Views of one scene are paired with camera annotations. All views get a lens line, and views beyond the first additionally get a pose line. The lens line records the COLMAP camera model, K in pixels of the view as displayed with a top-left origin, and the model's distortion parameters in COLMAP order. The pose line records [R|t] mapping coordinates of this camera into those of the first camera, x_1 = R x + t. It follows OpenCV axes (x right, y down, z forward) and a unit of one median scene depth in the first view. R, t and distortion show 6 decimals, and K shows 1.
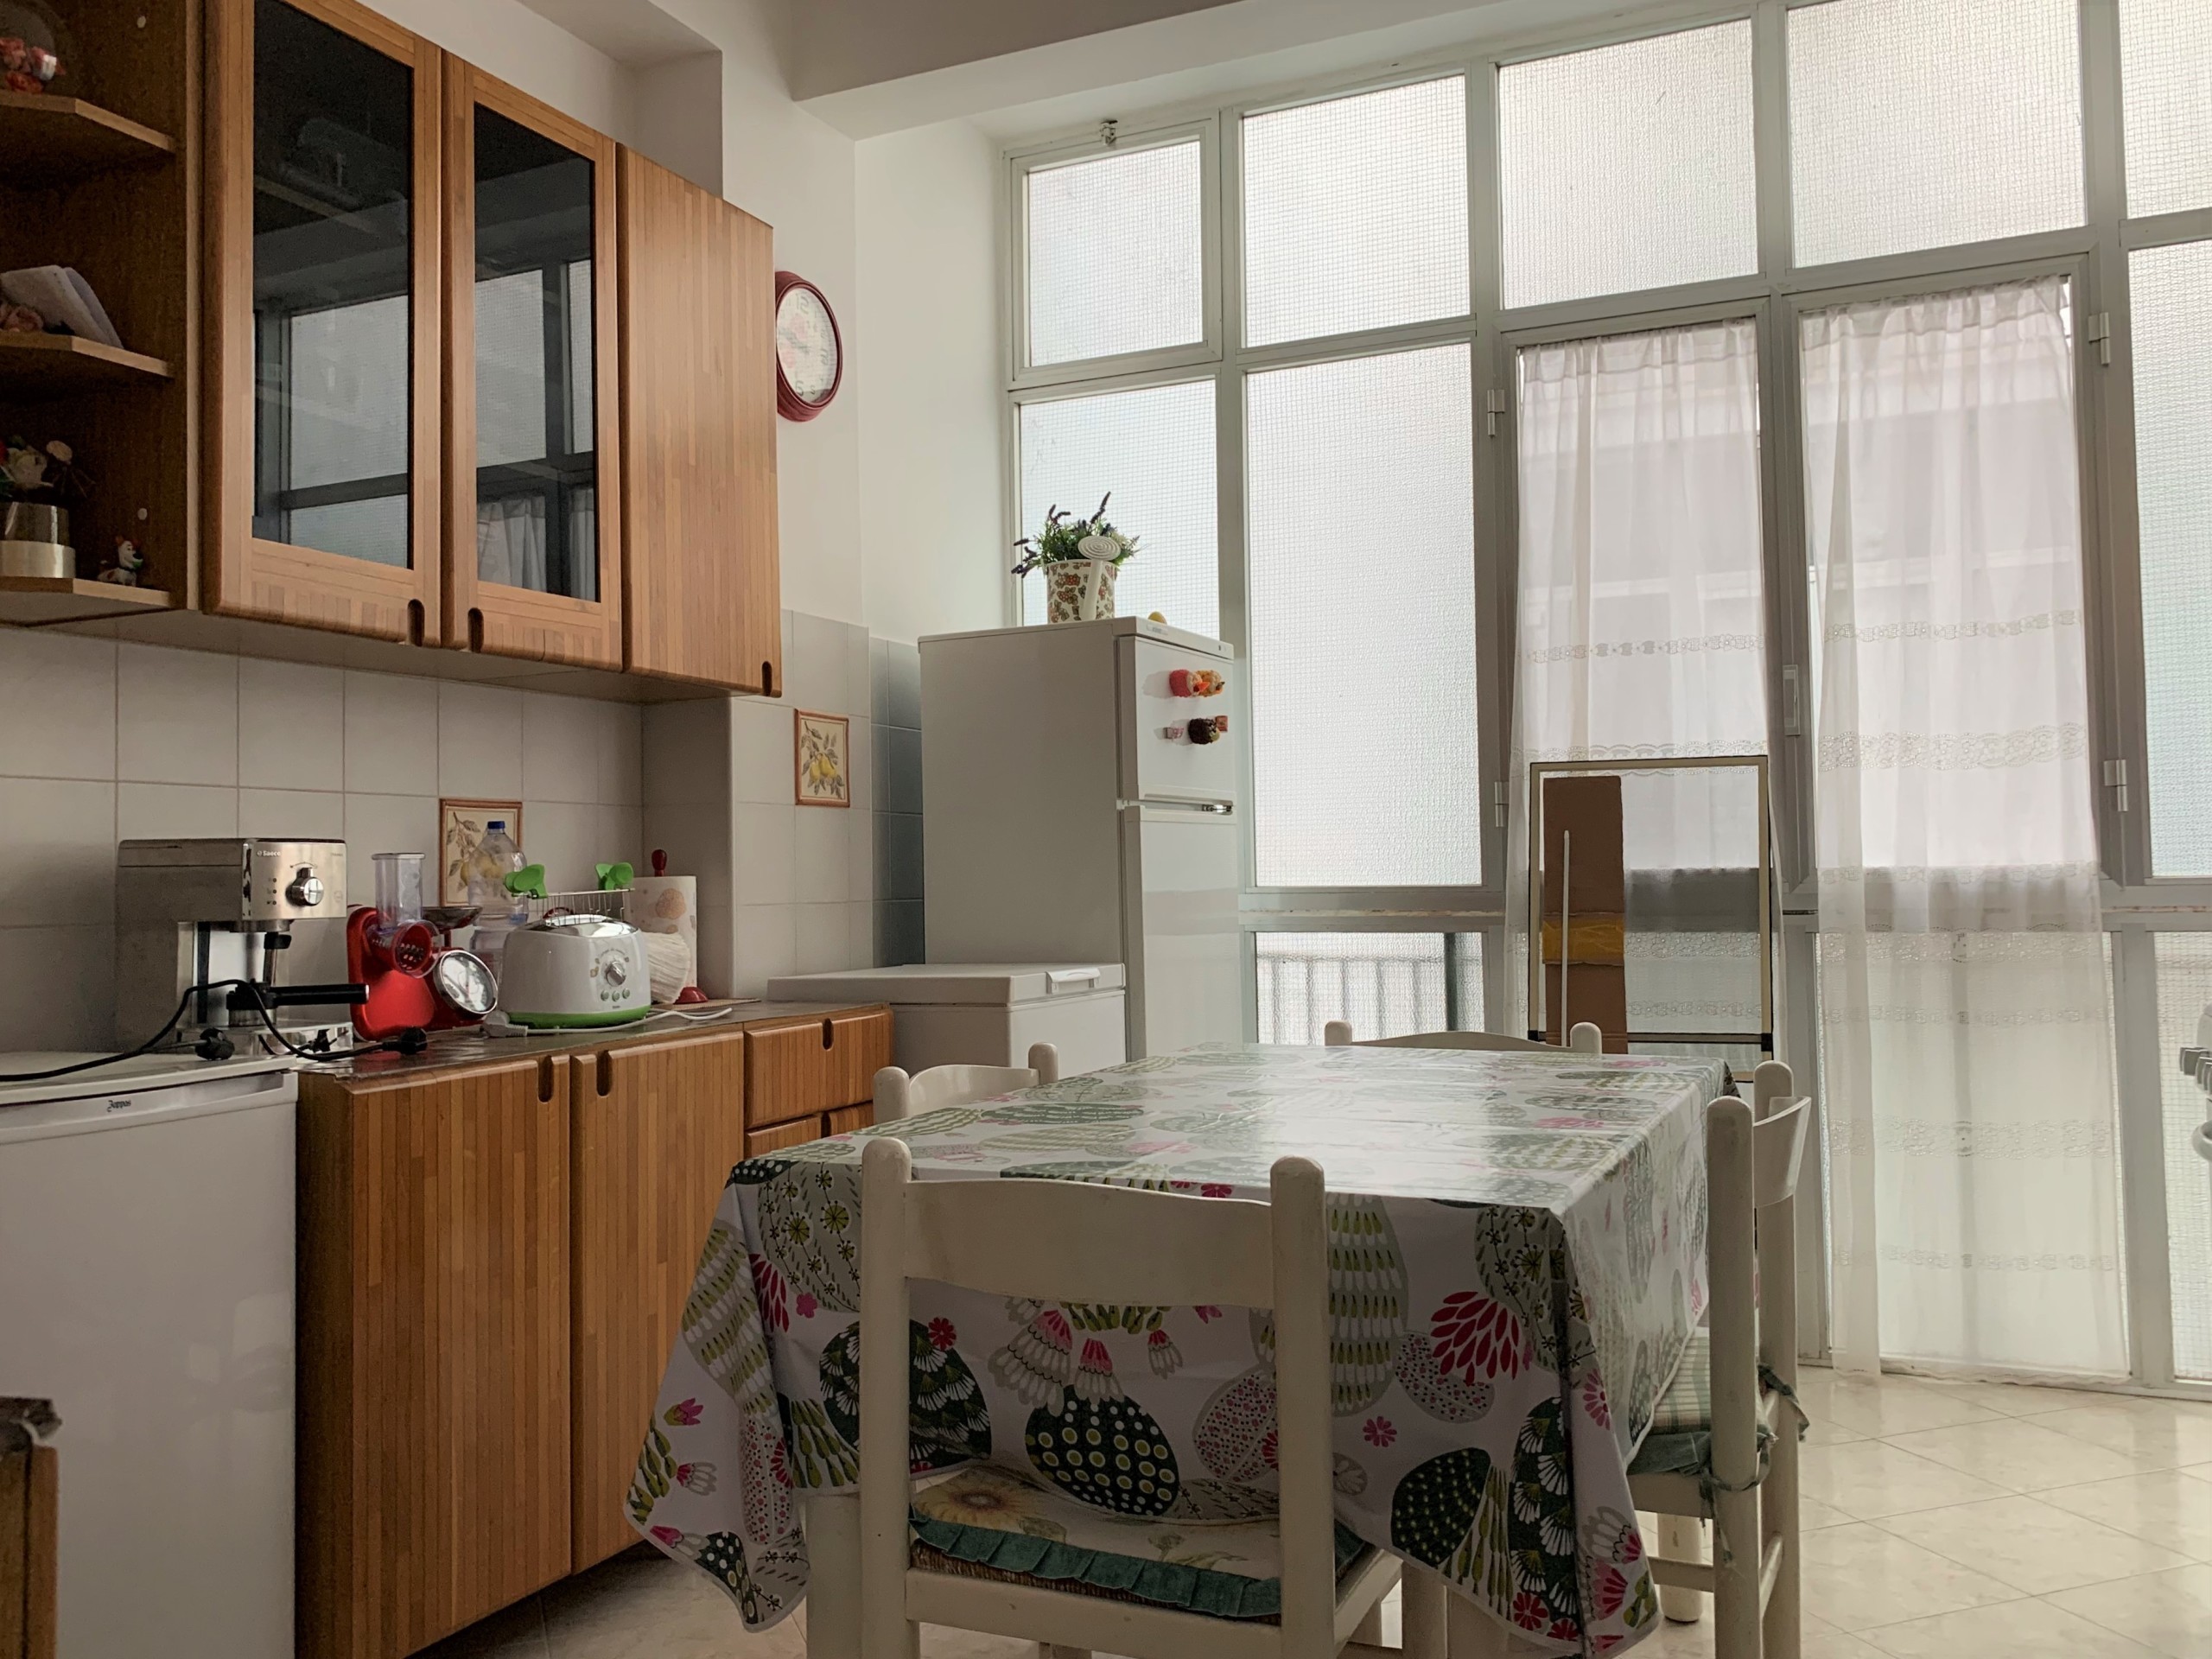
lens RADIAL K [[1798.2, 0, 1106.0], [0, 1798.2, 829.5], [0, 0, 1]] dist [-0.003931, -0.000663]
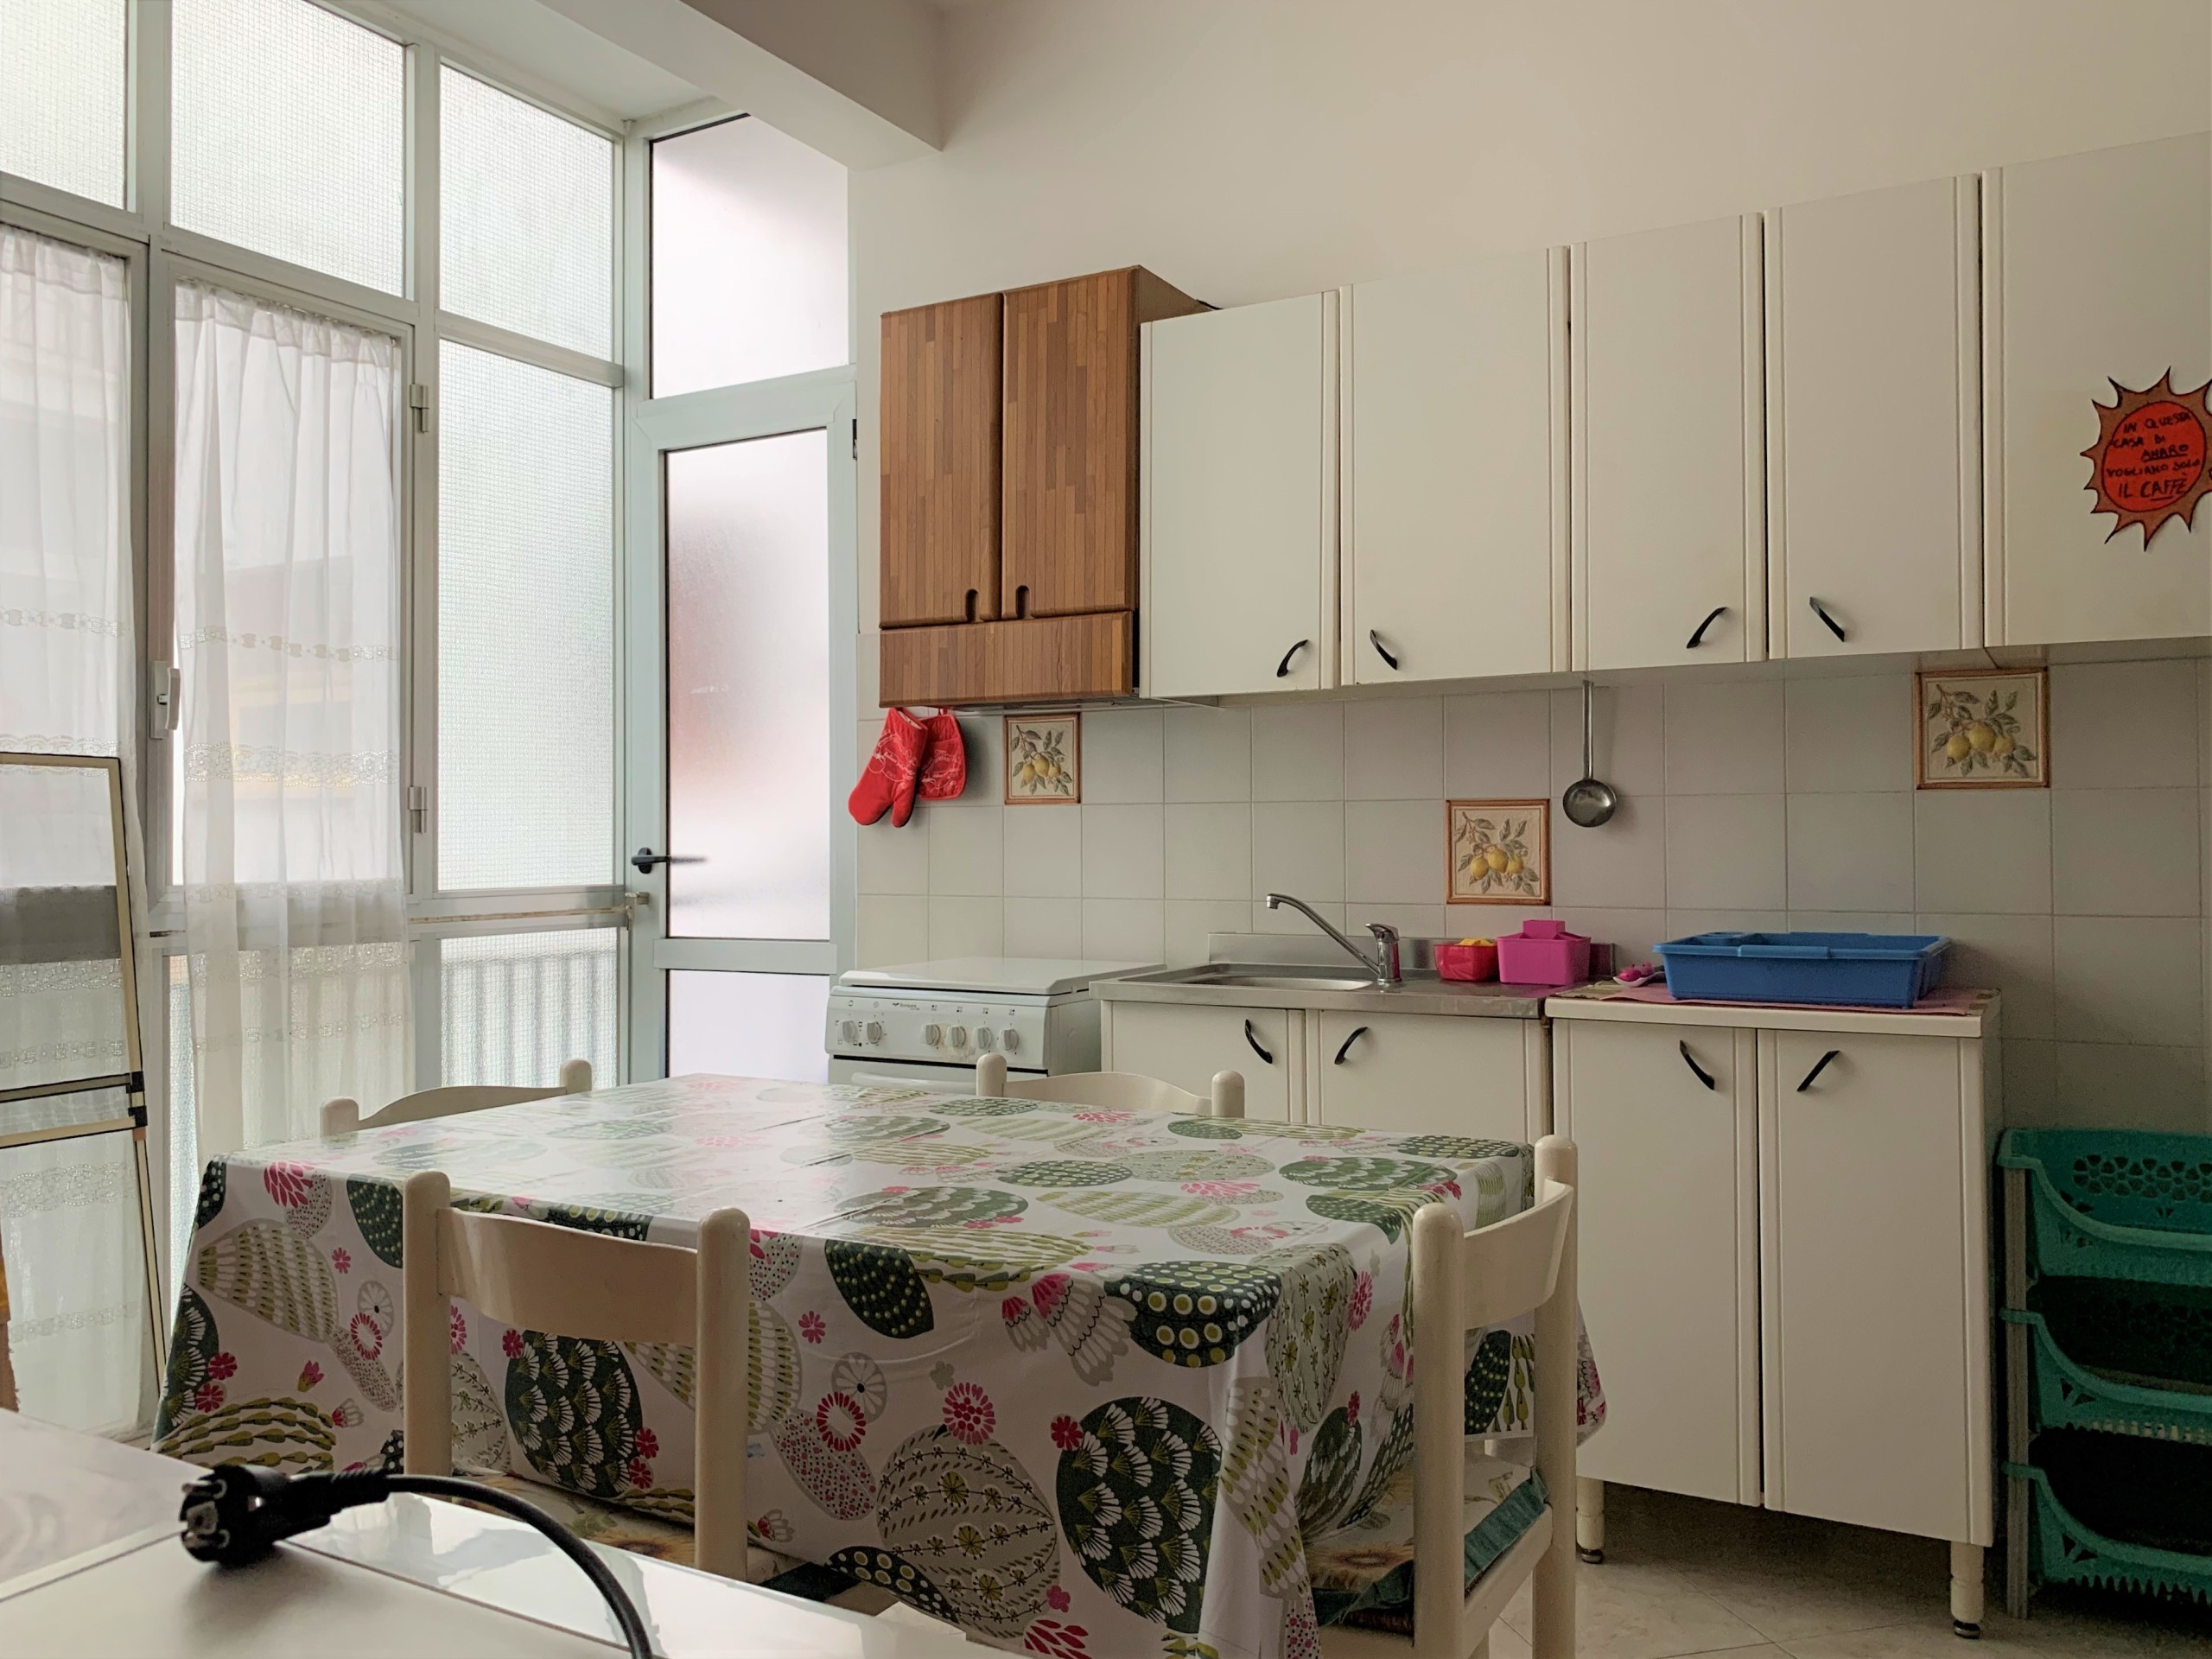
lens RADIAL K [[1708.1, 0, 1106.0], [0, 1708.1, 829.5], [0, 0, 1]] dist [0.000150, -0.001051]
pose [[0.093411, 0.019300, 0.995441, -0.436654], [-0.027858, 0.999471, -0.016764, -0.005772], [-0.995238, -0.026165, 0.093900, 0.450901]]
